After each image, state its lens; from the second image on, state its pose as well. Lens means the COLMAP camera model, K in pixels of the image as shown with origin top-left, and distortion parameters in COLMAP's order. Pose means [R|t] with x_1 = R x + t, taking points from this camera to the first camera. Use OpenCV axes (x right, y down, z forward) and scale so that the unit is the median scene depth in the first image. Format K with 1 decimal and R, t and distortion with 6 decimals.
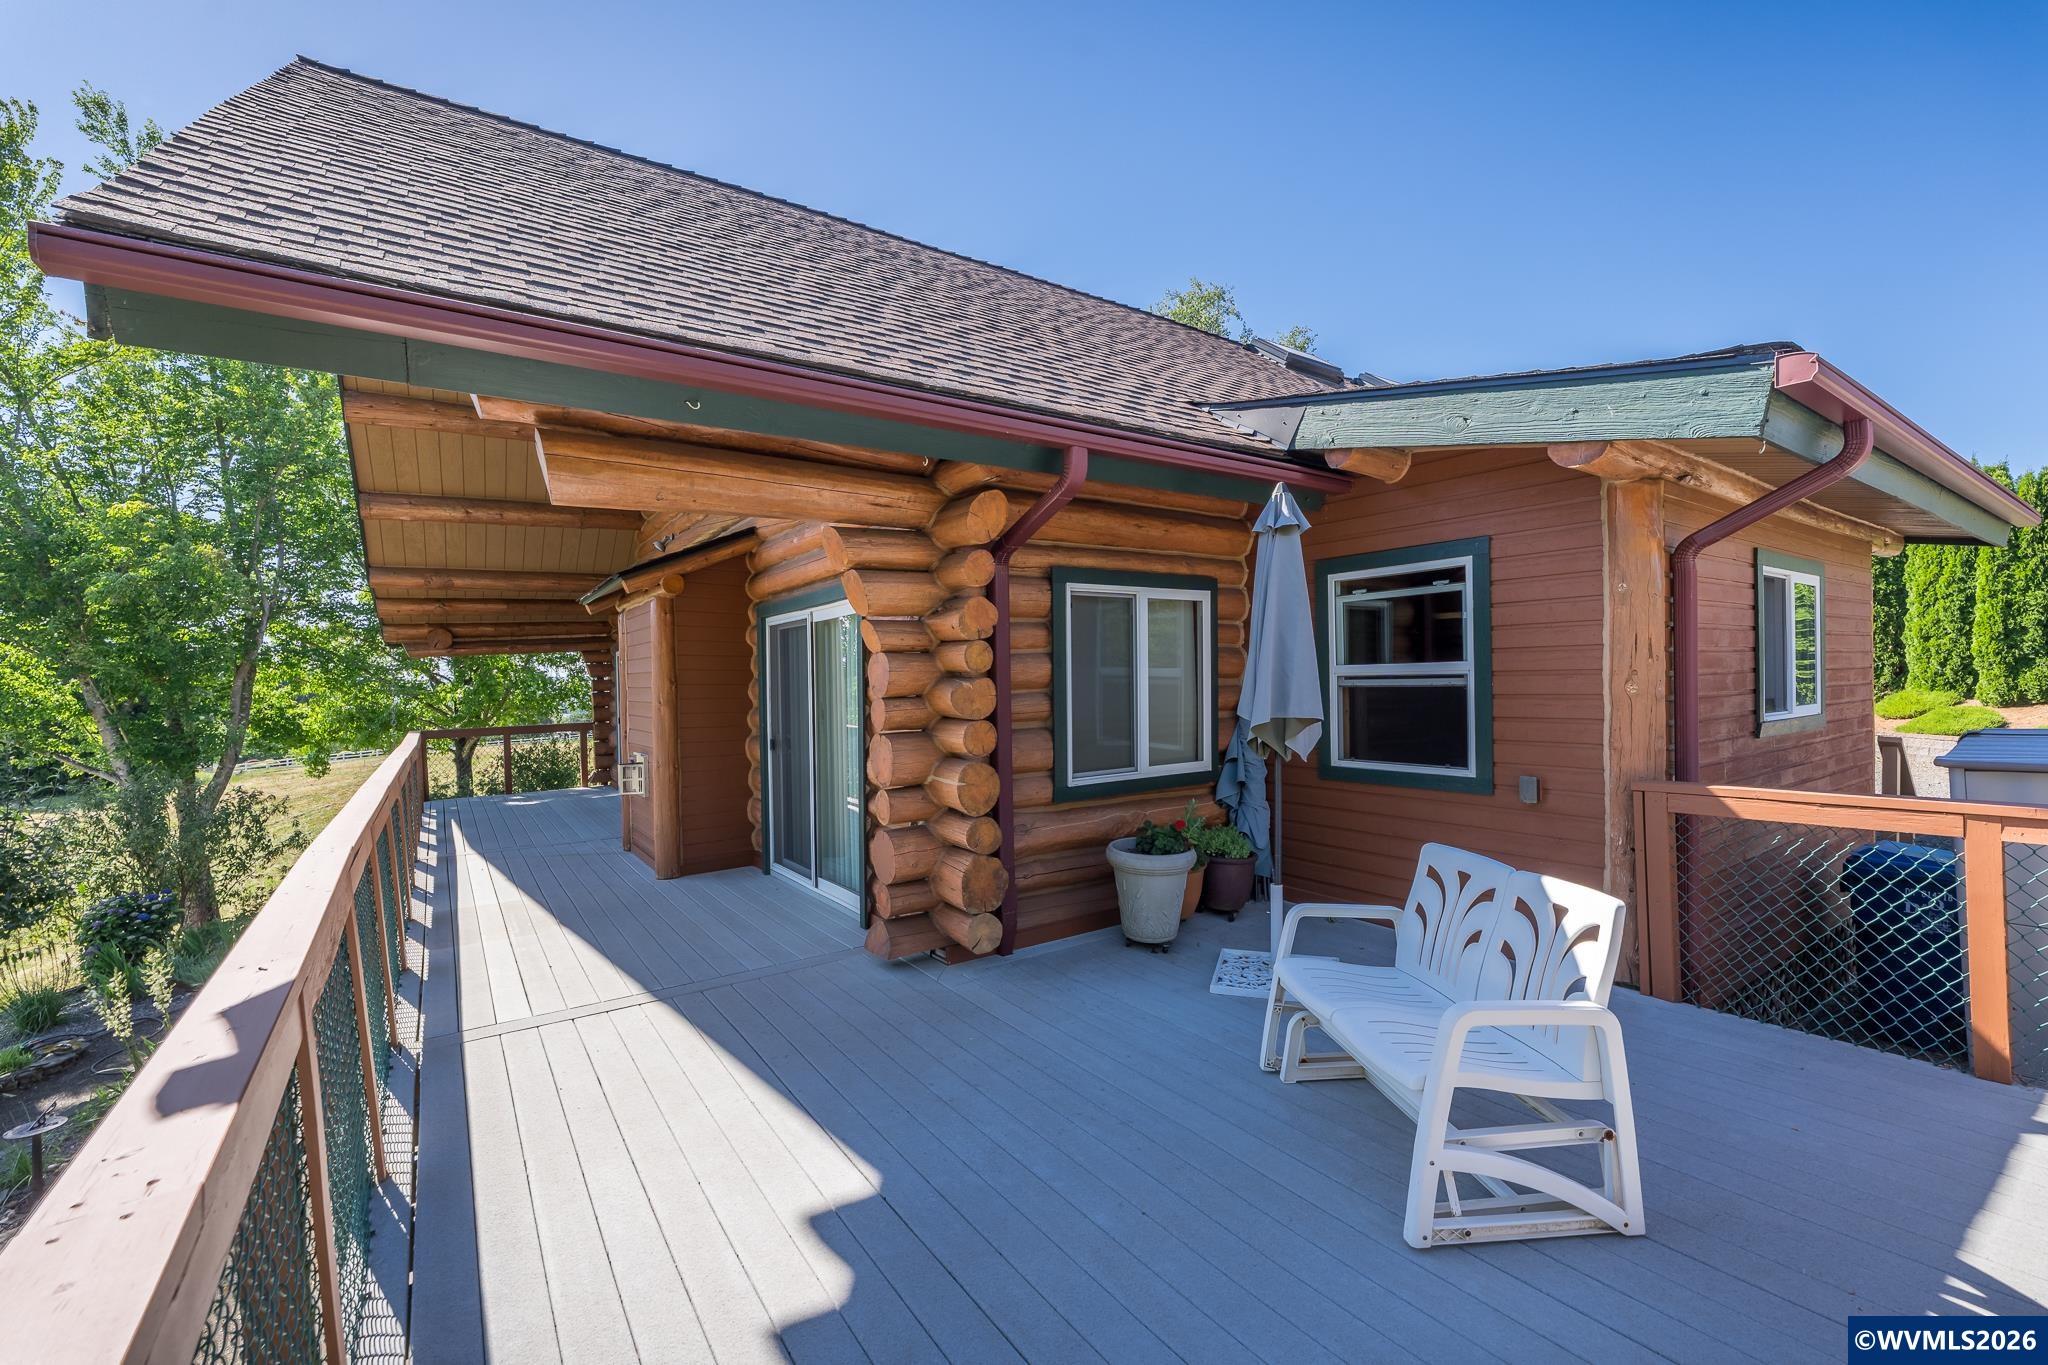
lens RADIAL K [[850.8, 0, 1026.3], [0, 850.8, 686.2], [0, 0, 1]] dist [-0.003349, 0.000089]
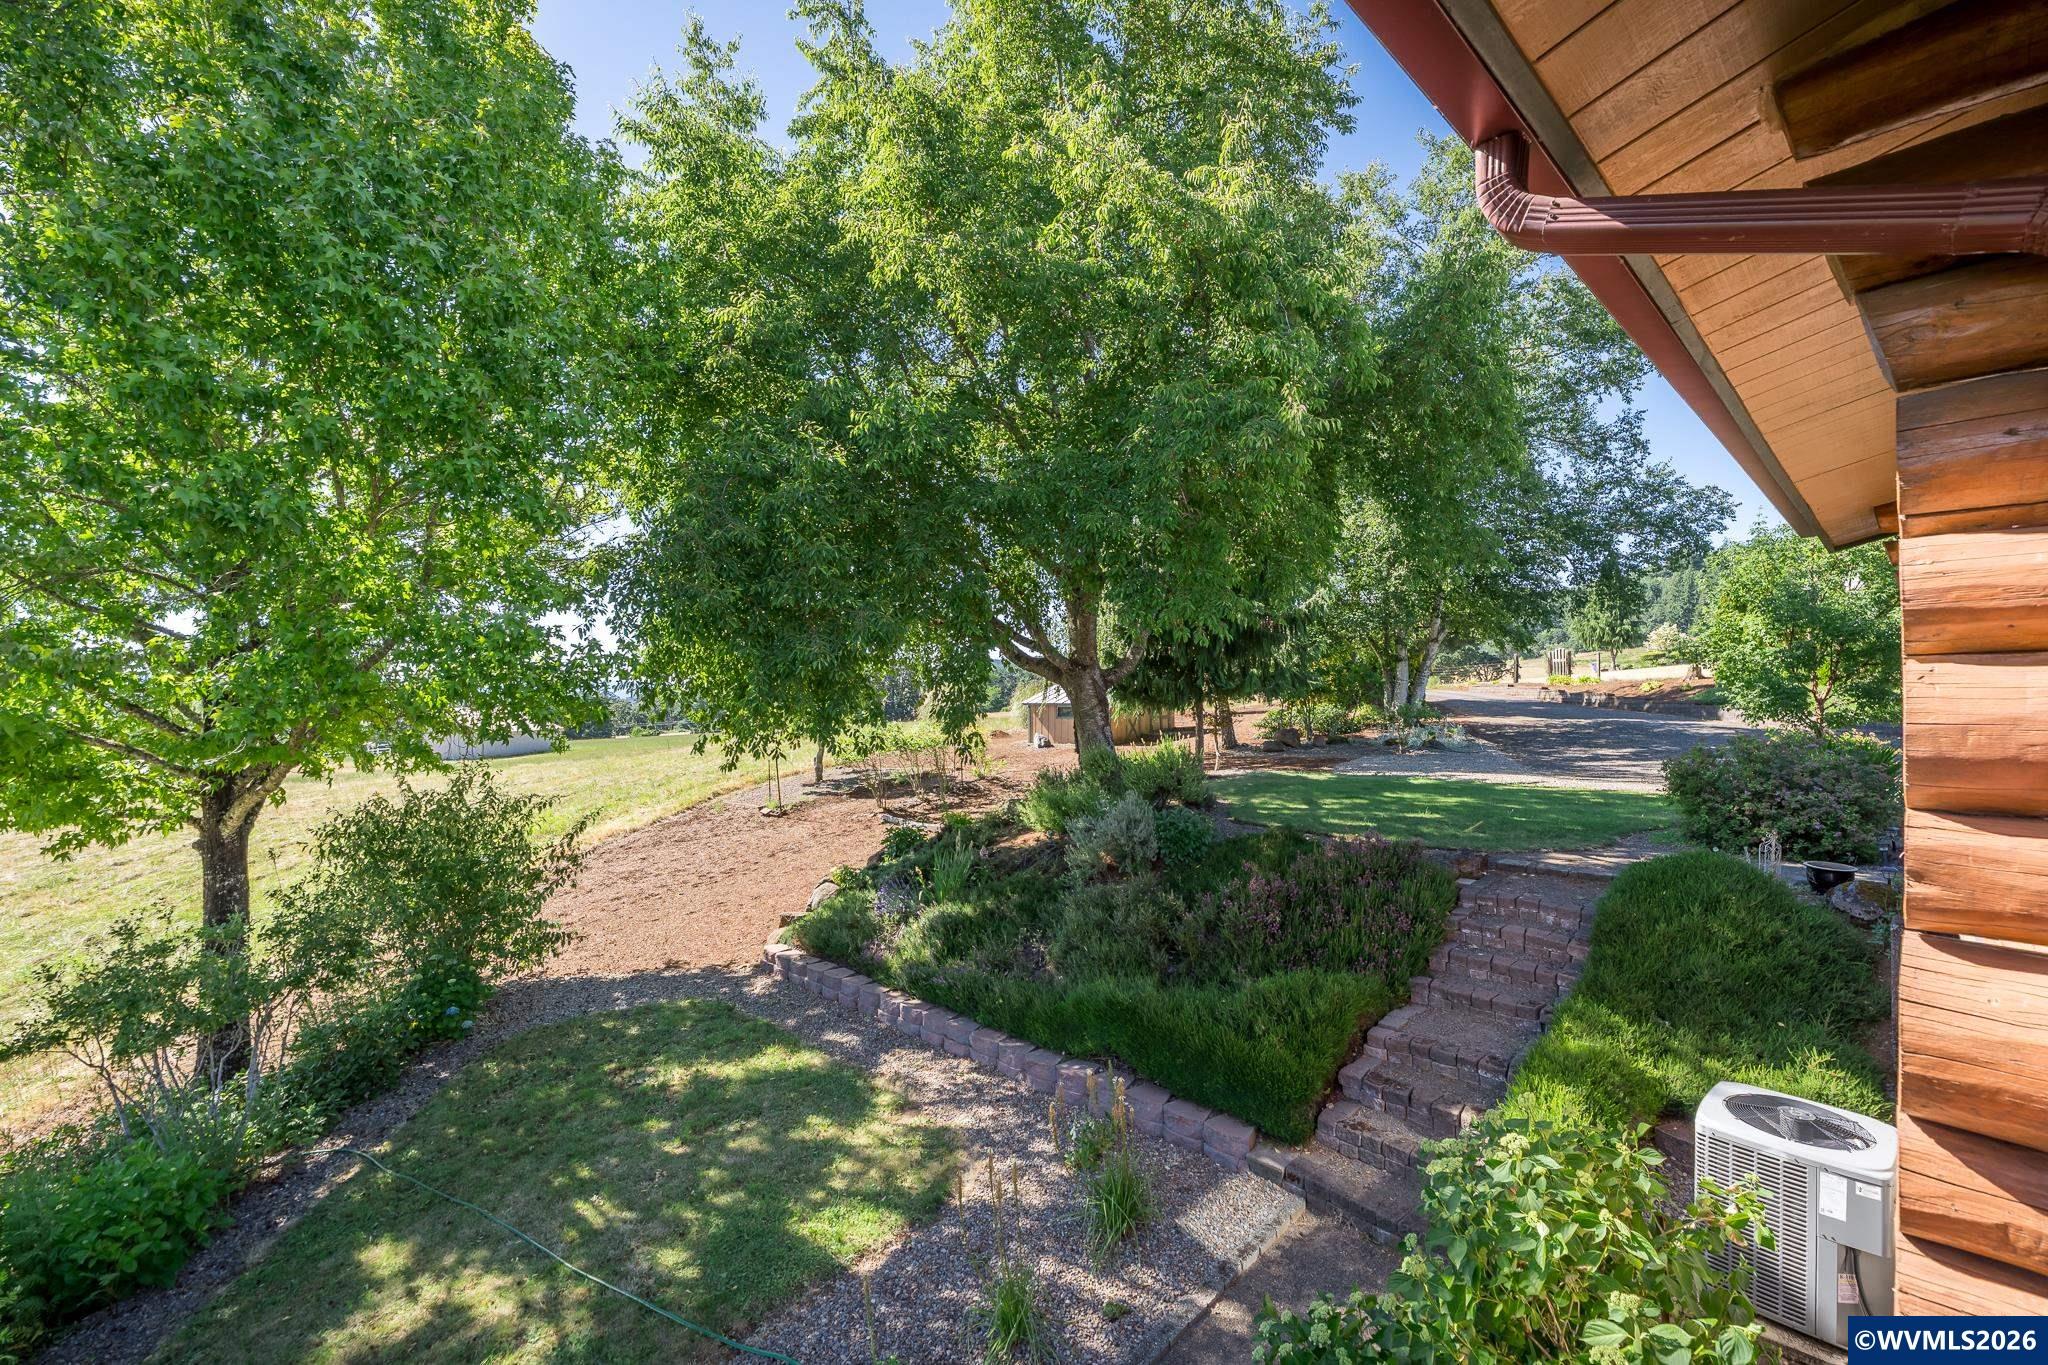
lens RADIAL K [[850.8, 0, 1024.1], [0, 850.8, 671.7], [0, 0, 1]] dist [-0.003349, 0.000089]
pose [[0.986605, 0.018963, 0.162020, -0.362495], [-0.017947, 0.999809, -0.007736, 0.002138], [-0.162136, 0.004724, 0.986757, 0.551885]]
